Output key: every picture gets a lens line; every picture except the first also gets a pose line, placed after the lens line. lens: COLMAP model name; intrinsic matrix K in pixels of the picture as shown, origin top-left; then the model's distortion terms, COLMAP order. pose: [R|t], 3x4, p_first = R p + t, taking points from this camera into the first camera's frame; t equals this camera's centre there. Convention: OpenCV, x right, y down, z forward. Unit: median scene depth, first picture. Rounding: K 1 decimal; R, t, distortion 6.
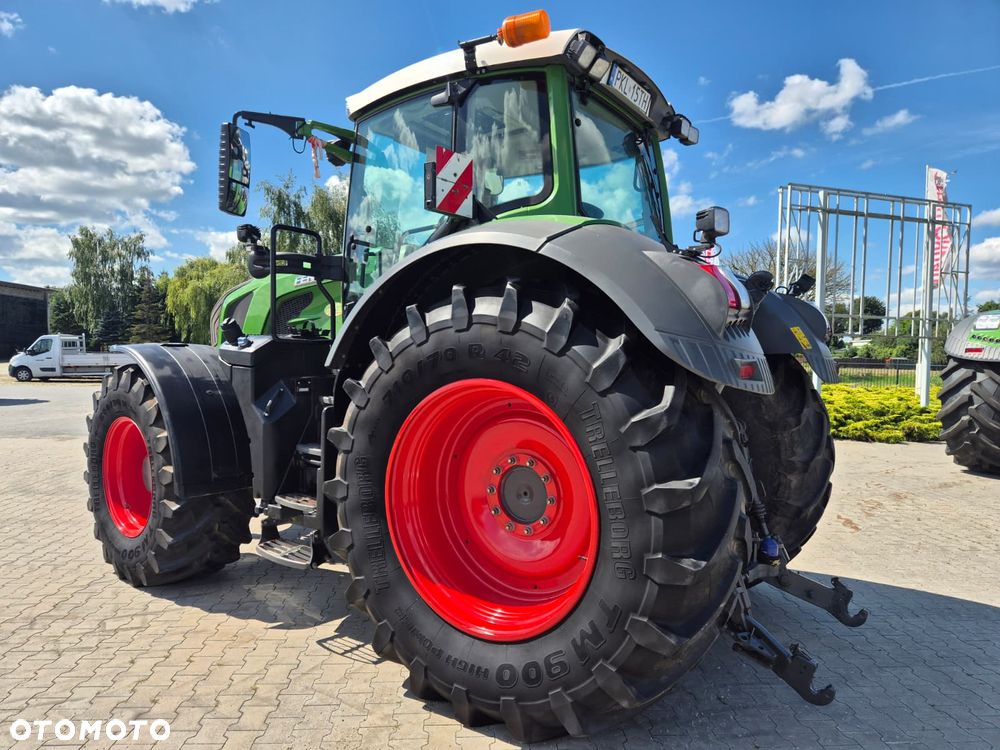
lens RADIAL K [[670.1, 0, 493.6], [0, 670.1, 383.5], [0, 0, 1]] dist [0.082644, -0.075508]
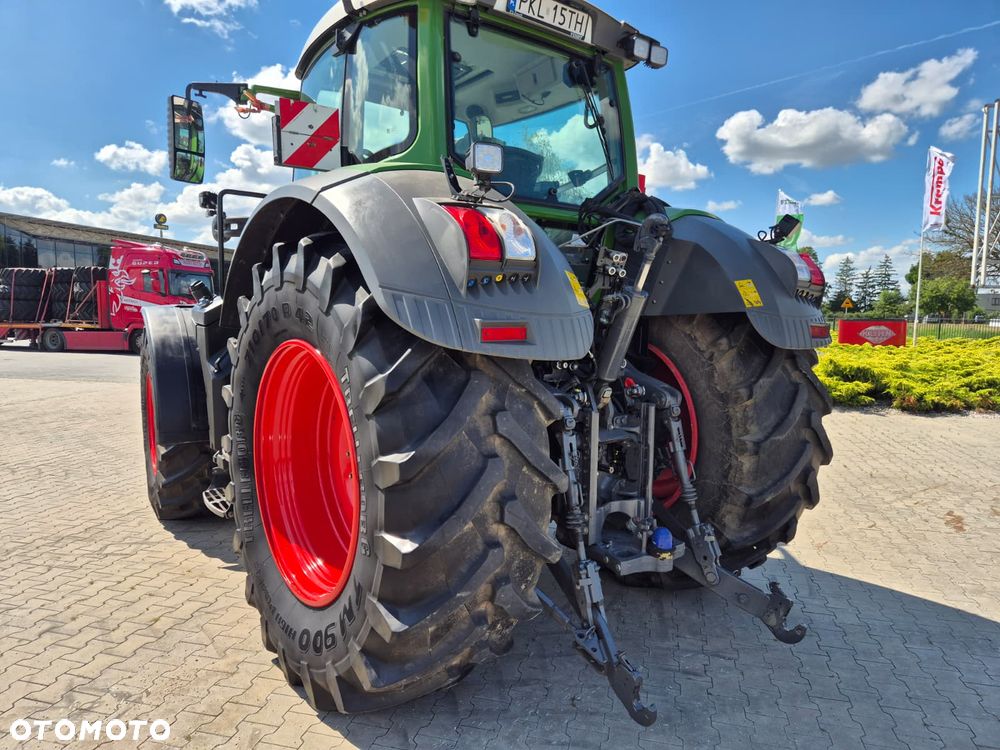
lens RADIAL K [[670.1, 0, 491.1], [0, 670.1, 377.9], [0, 0, 1]] dist [0.082644, -0.075508]
pose [[0.952713, 0.026062, -0.302750, 0.399902], [-0.010704, 0.998575, 0.052278, -0.003693], [0.303681, -0.046566, 0.951635, 0.112436]]
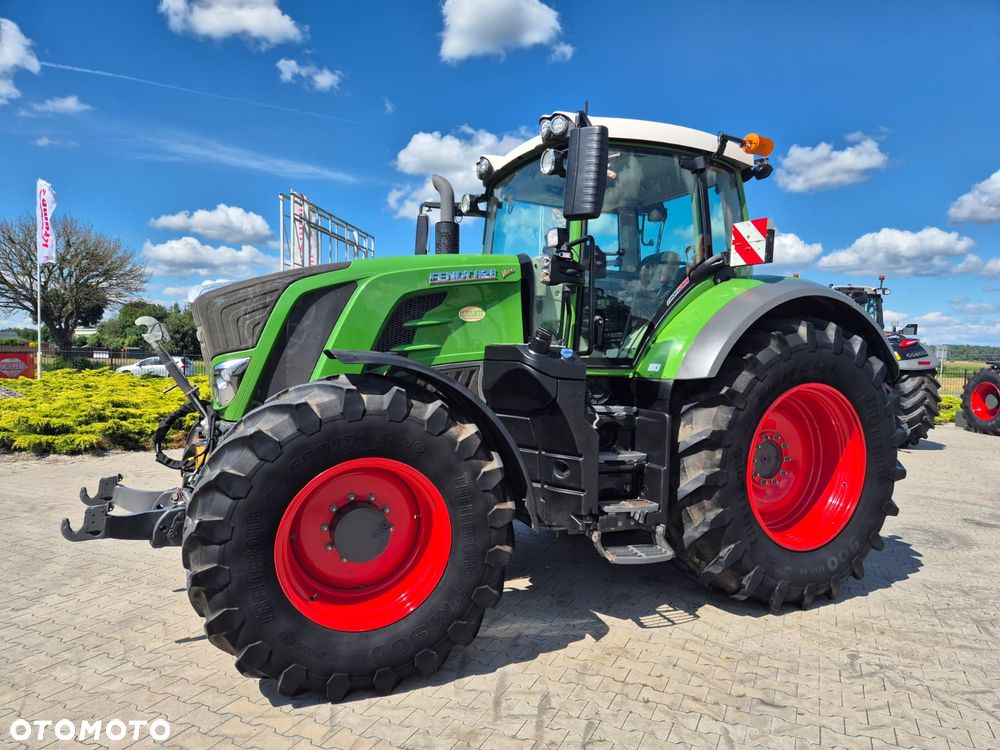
lens RADIAL K [[670.1, 0, 502.0], [0, 670.1, 385.2], [0, 0, 1]] dist [0.082644, -0.075508]
pose [[0.472655, -0.041942, 0.880249, -1.260225], [0.025241, 0.999101, 0.034052, -0.053139], [-0.880886, 0.006124, 0.473288, 0.650064]]
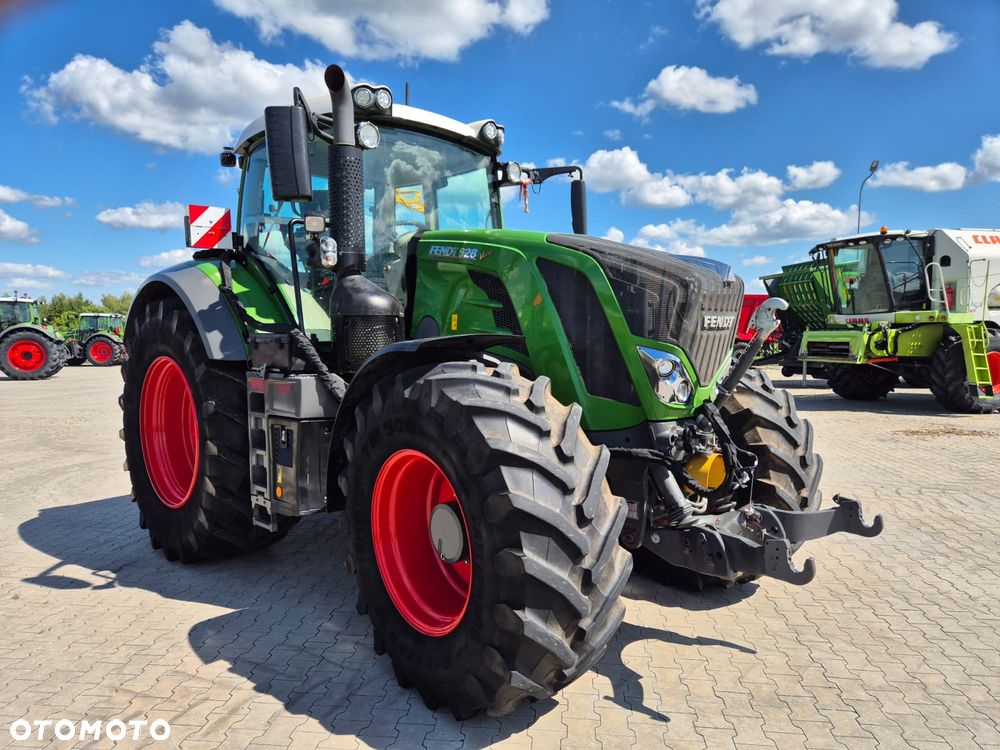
lens RADIAL K [[670.1, 0, 504.0], [0, 670.1, 388.5], [0, 0, 1]] dist [0.082644, -0.075508]
pose [[-0.988023, -0.024795, 0.152303, -0.440876], [-0.005402, 0.991958, 0.126452, -0.125551], [-0.154214, 0.124115, -0.980211, 2.407370]]
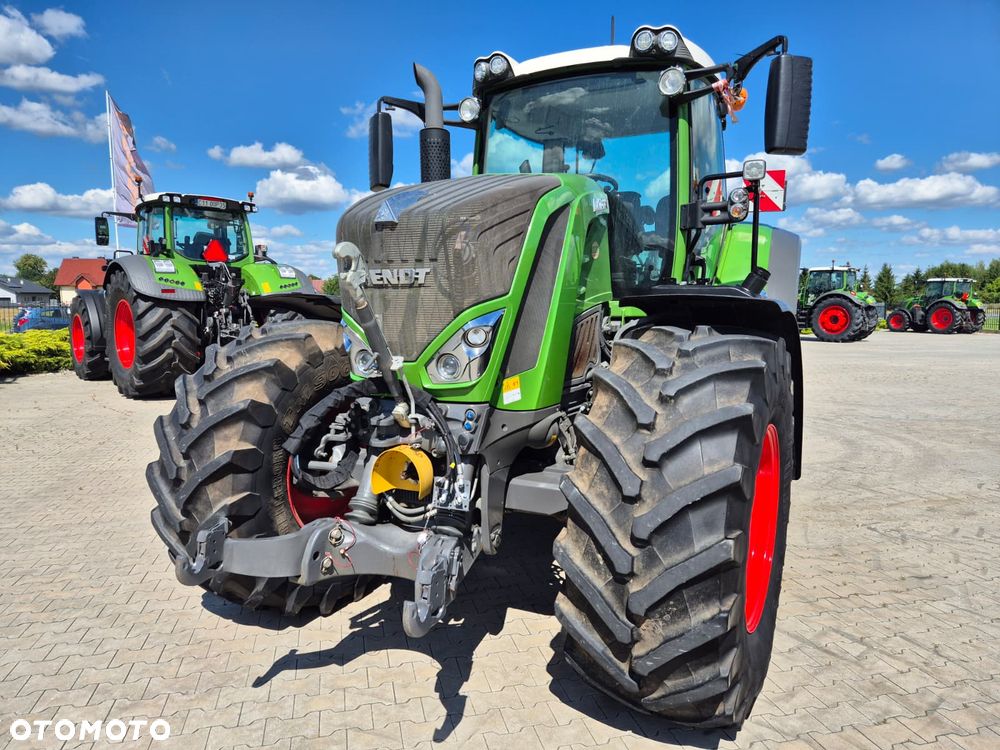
lens RADIAL K [[670.6, 0, 498.8], [0, 670.6, 384.6], [0, 0, 1]] dist [0.080258, -0.071638]
pose [[-0.196440, -0.136389, 0.970984, -1.228713], [0.037132, 0.988533, 0.146367, -0.091622], [-0.979812, 0.064807, -0.189123, 1.559905]]
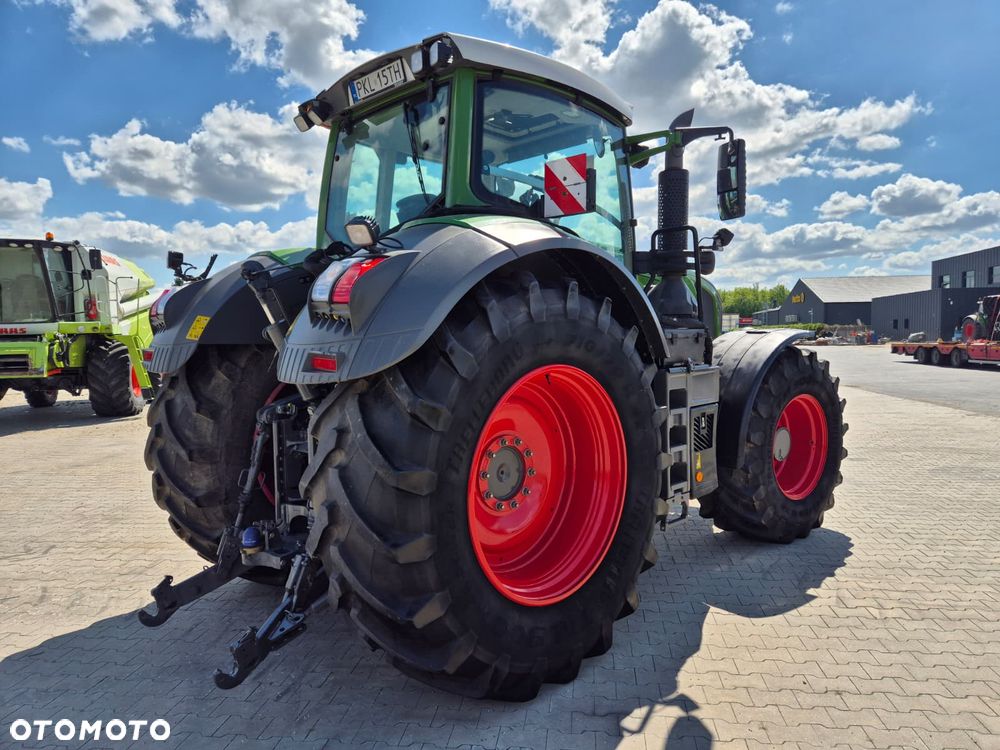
lens RADIAL K [[670.1, 0, 510.2], [0, 670.1, 374.2], [0, 0, 1]] dist [0.082644, -0.075508]
pose [[-0.165660, 0.044592, -0.985174, 1.160925], [-0.026641, 0.998410, 0.049671, -0.050504], [0.985823, 0.034474, -0.164209, 1.348306]]
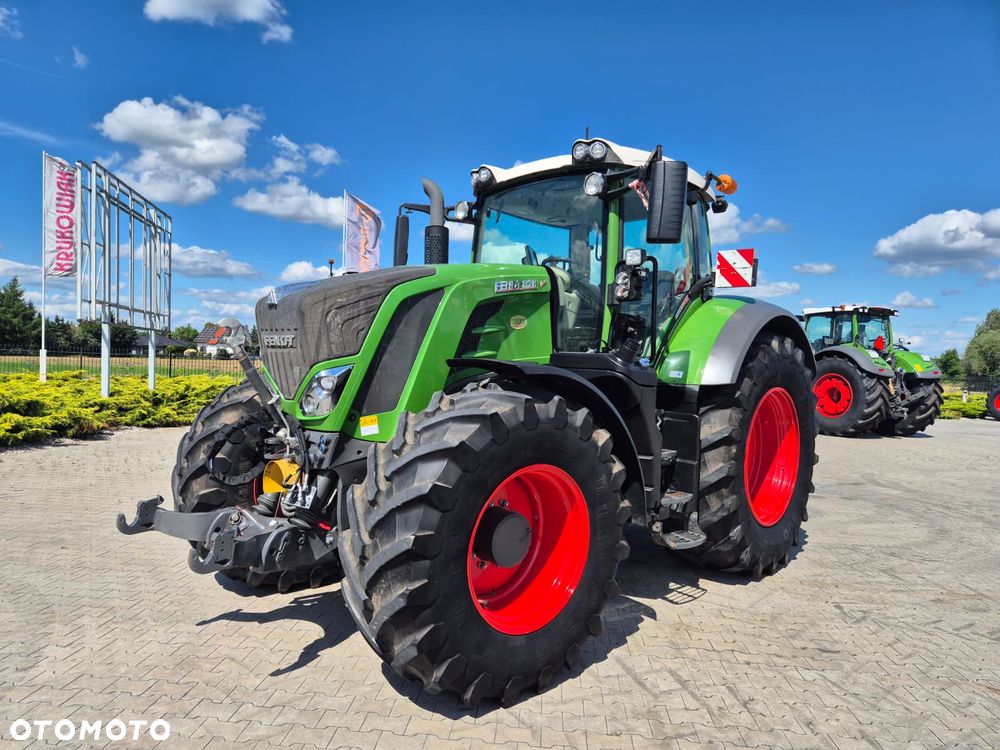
lens RADIAL K [[670.6, 0, 490.8], [0, 670.6, 381.4], [0, 0, 1]] dist [0.080258, -0.071638]
pose [[0.140943, -0.042851, 0.989090, -1.457217], [0.012746, 0.999059, 0.041467, -0.081224], [-0.989936, 0.006762, 0.141356, 1.109916]]
